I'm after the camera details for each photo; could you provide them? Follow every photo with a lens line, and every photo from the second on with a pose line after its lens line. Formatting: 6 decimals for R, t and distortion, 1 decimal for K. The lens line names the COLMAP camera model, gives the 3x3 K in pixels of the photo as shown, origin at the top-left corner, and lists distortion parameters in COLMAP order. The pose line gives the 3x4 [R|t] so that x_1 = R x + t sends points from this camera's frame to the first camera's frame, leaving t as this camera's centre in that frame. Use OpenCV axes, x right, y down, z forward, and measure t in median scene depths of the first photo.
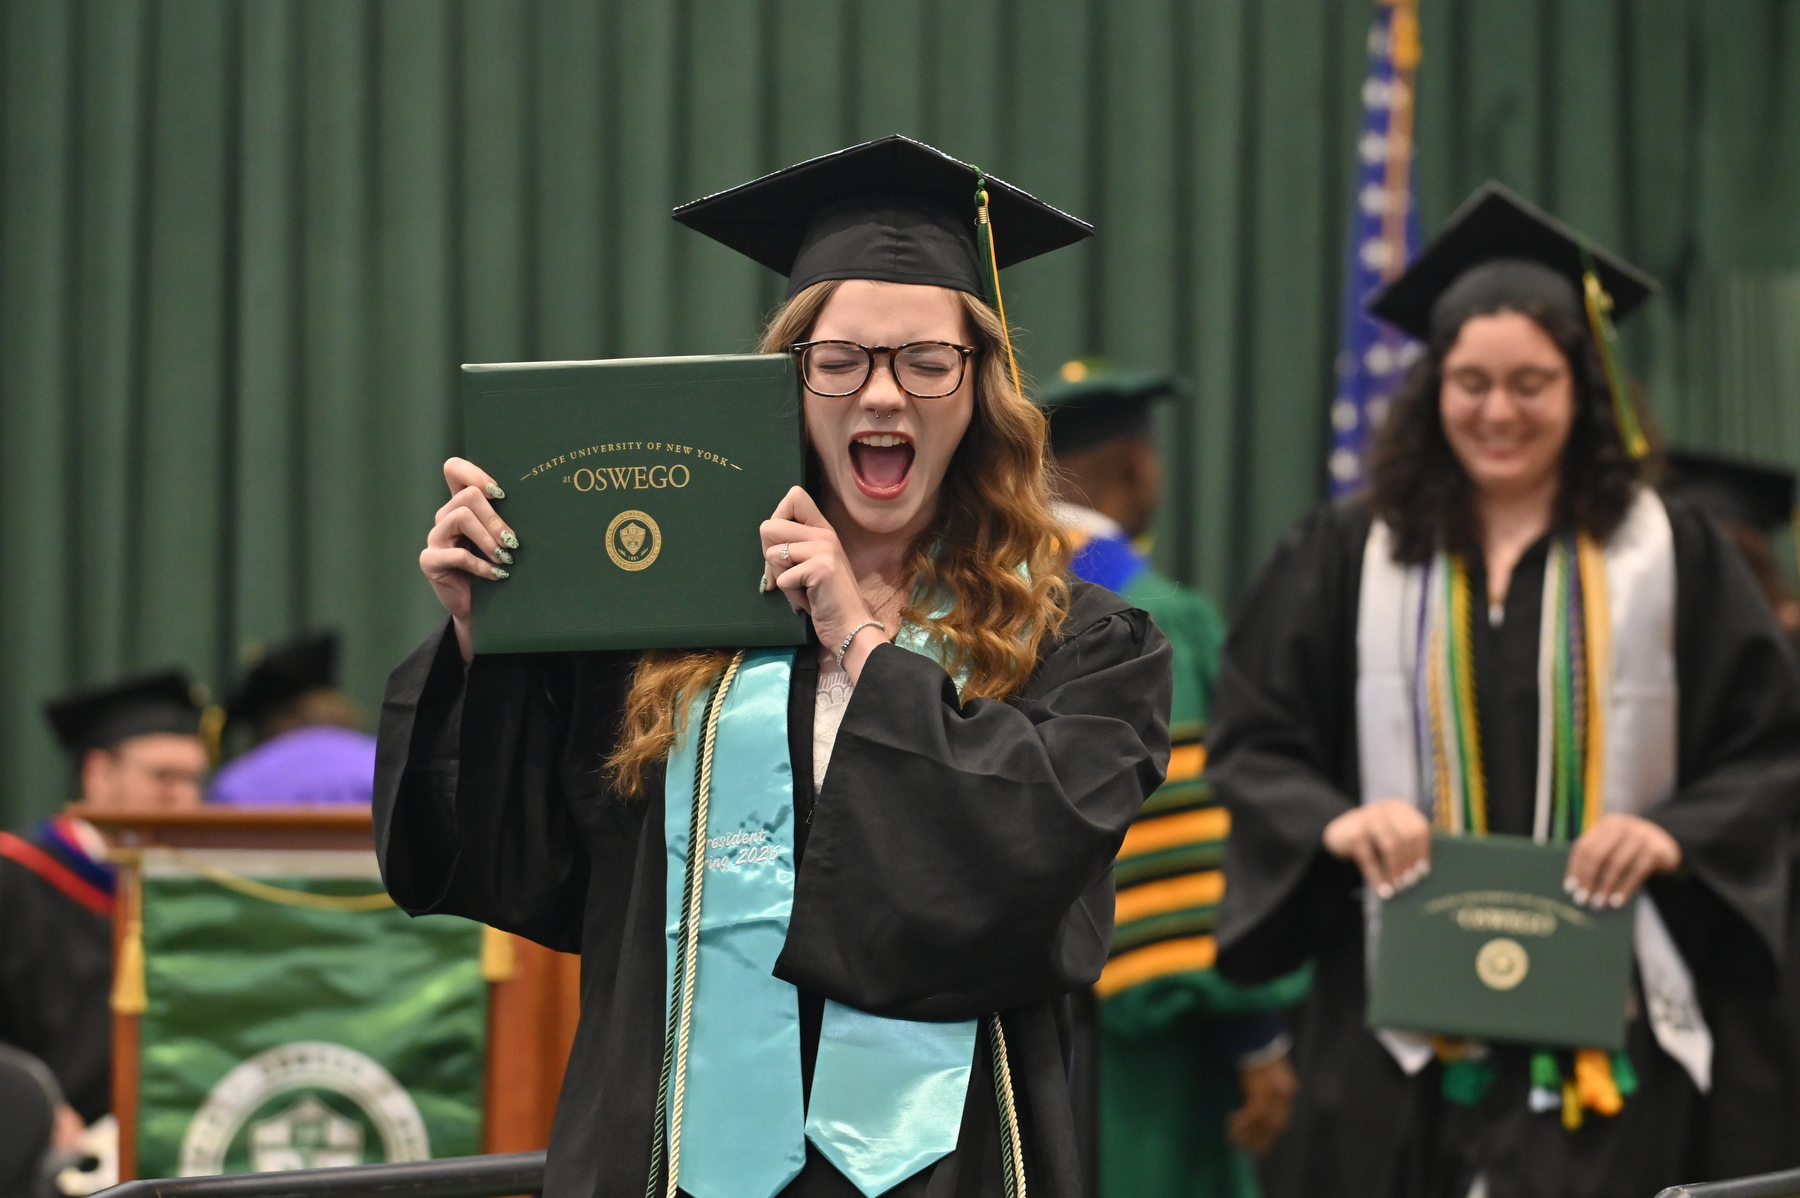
lens RADIAL K [[10342.5, 0, 902.4], [0, 10342.5, 600.6], [0, 0, 1]] dist [-0.119056, 0.000000]
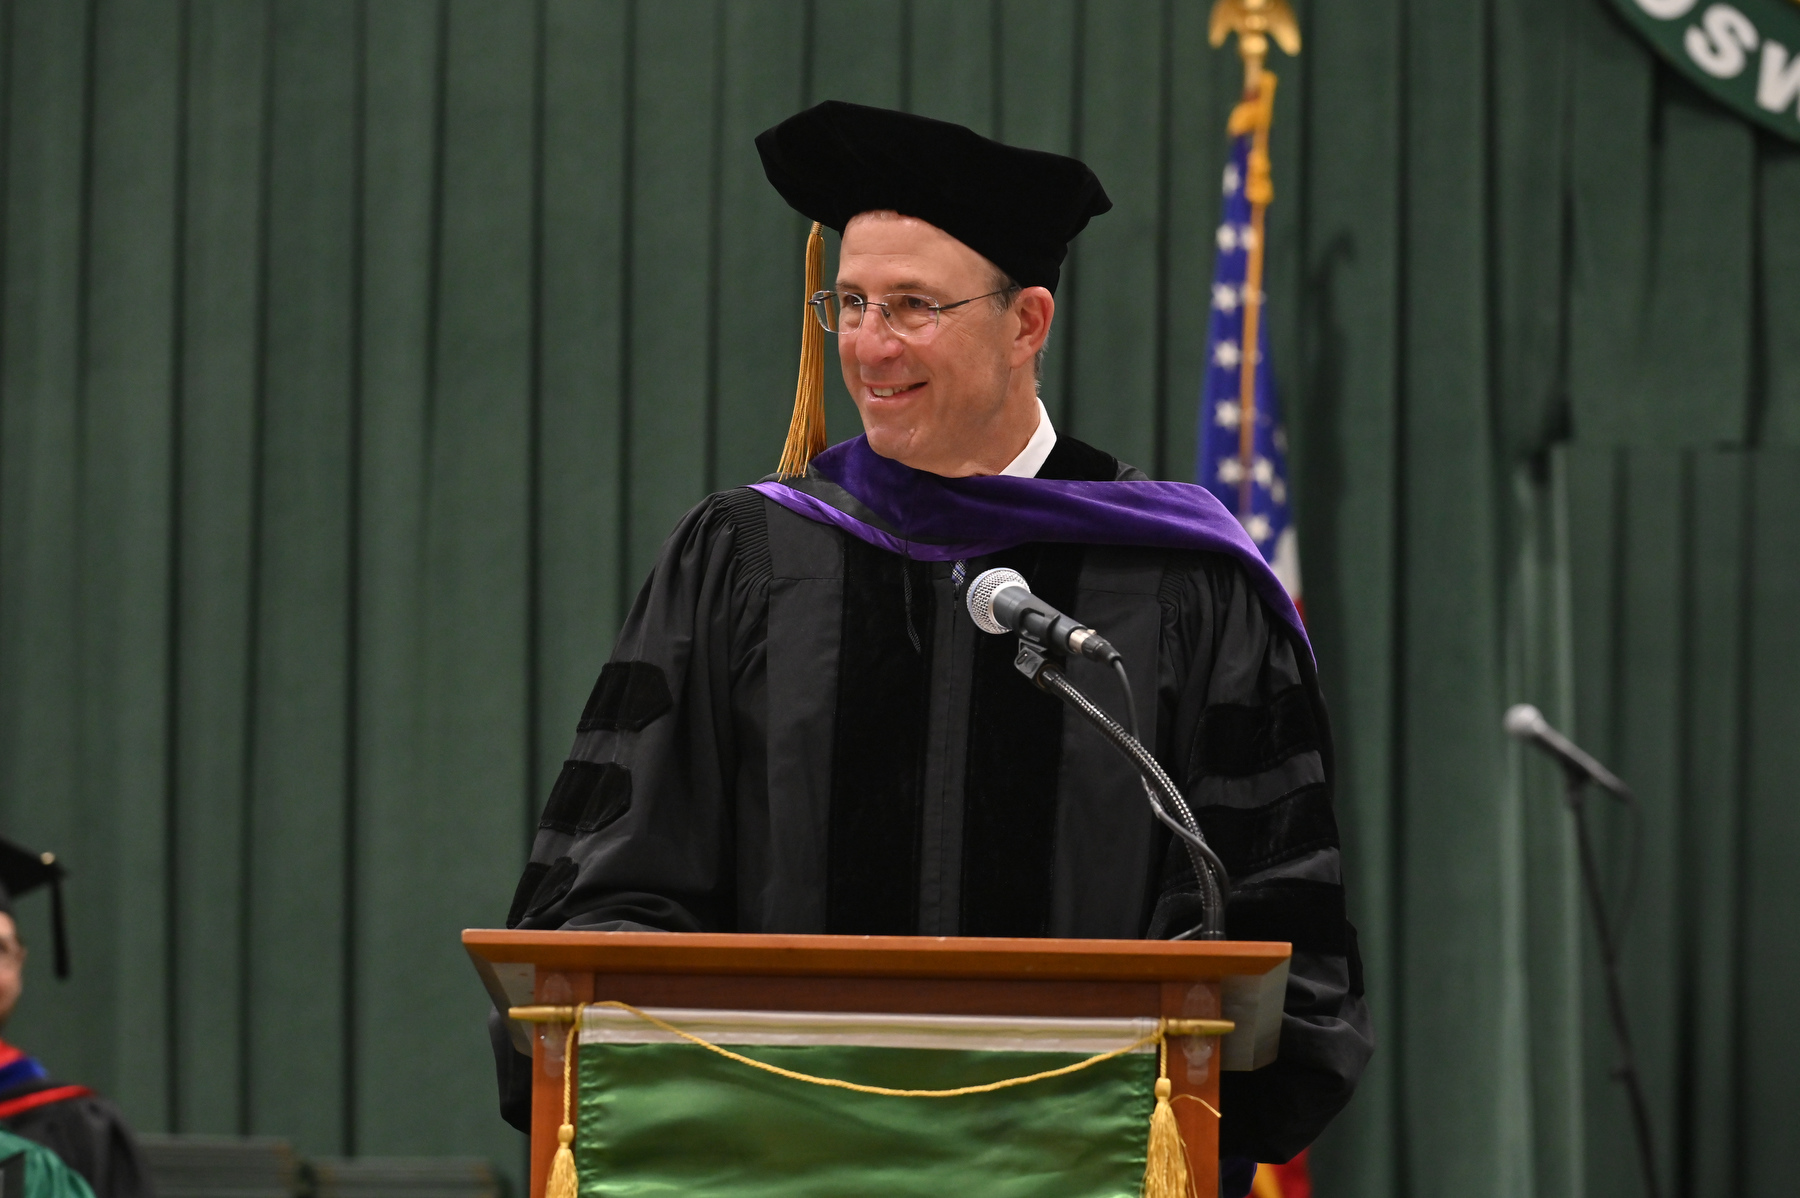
lens RADIAL K [[7644.0, 0, 898.6], [0, 7644.0, 601.4], [0, 0, 1]] dist [-0.243267, 0.000000]
pose [[0.989385, 0.021129, 0.143776, -0.121168], [-0.014715, 0.998854, -0.045532, 0.020684], [-0.144574, 0.042933, 0.988562, 0.544798]]
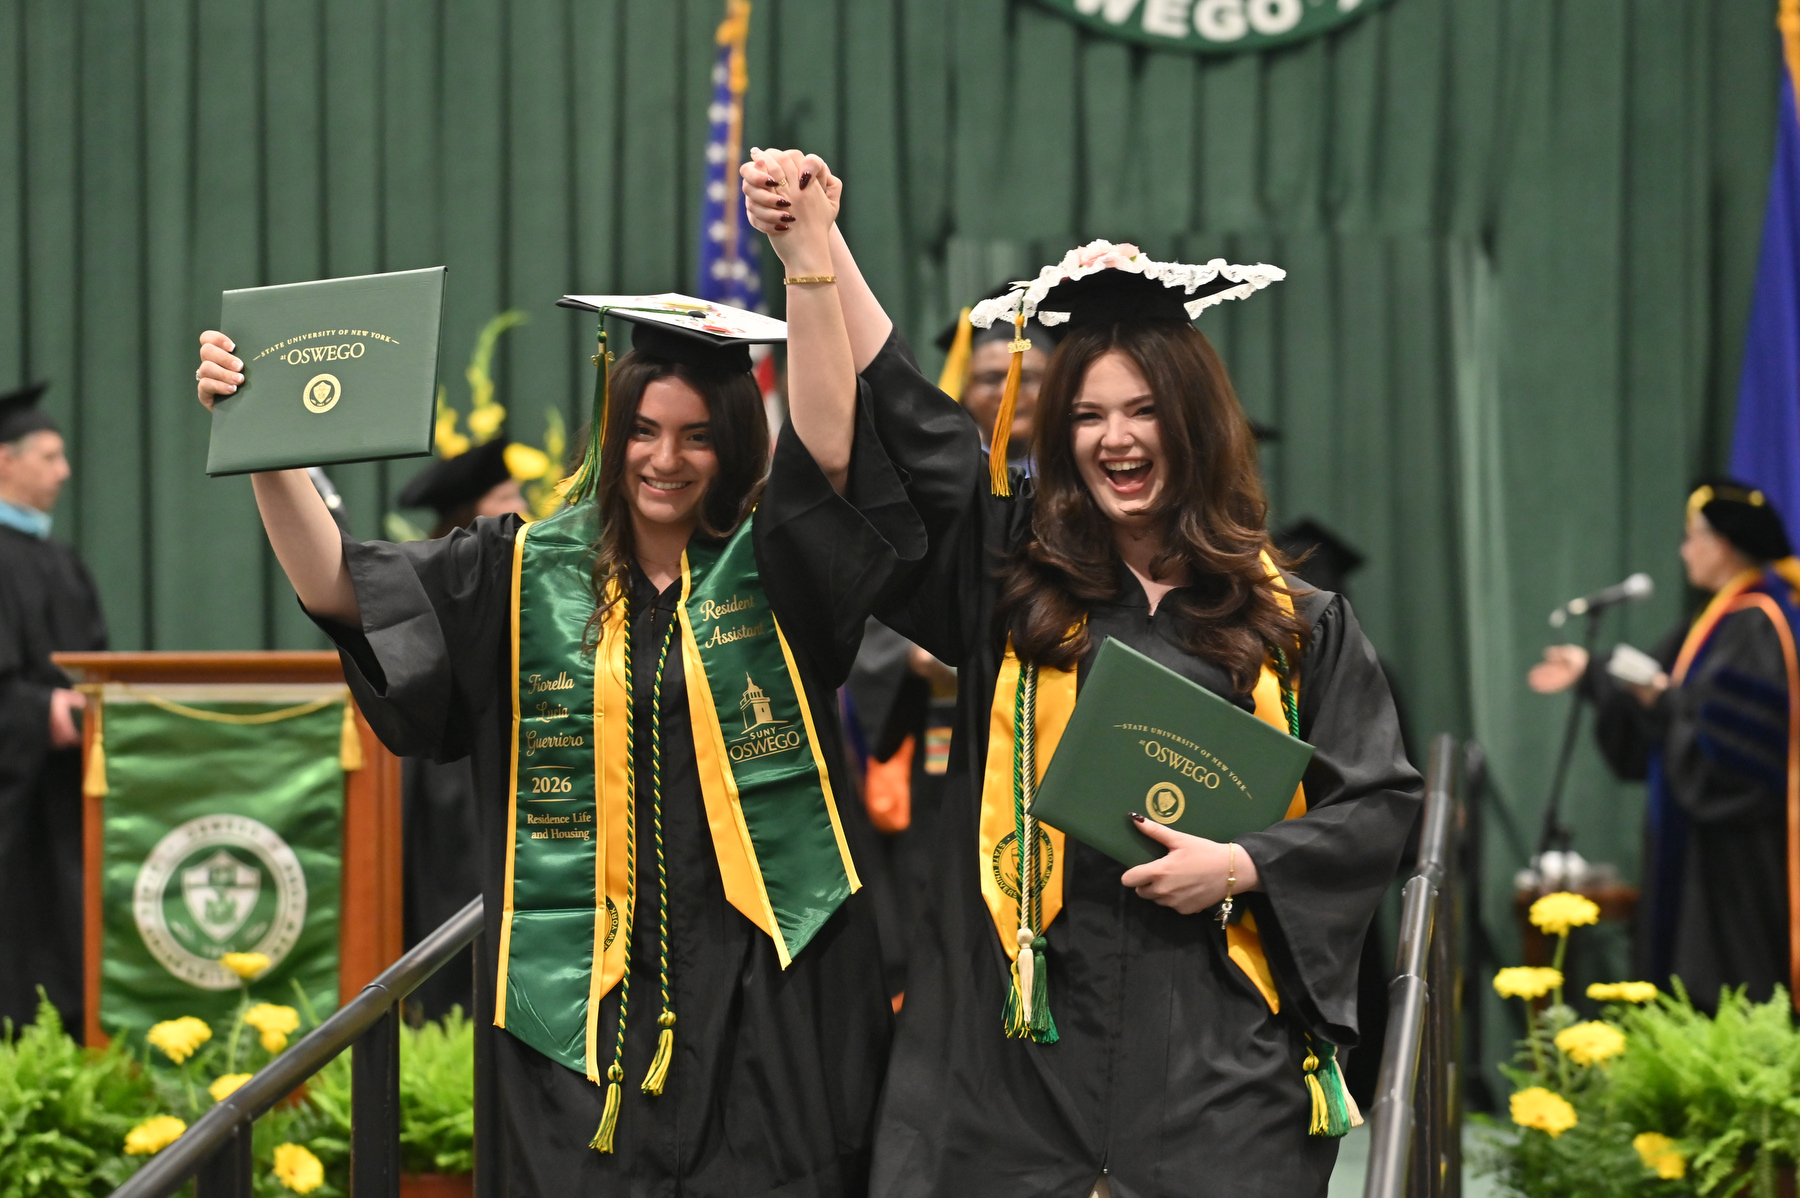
lens RADIAL K [[9096.6, 0, 889.3], [0, 9096.6, 601.2], [0, 0, 1]] dist [0.275613, 0.000000]
pose [[0.992812, -0.011460, 0.119137, -0.116759], [0.009353, 0.999790, 0.018231, -0.010155], [-0.119321, -0.016986, 0.992710, -0.294291]]
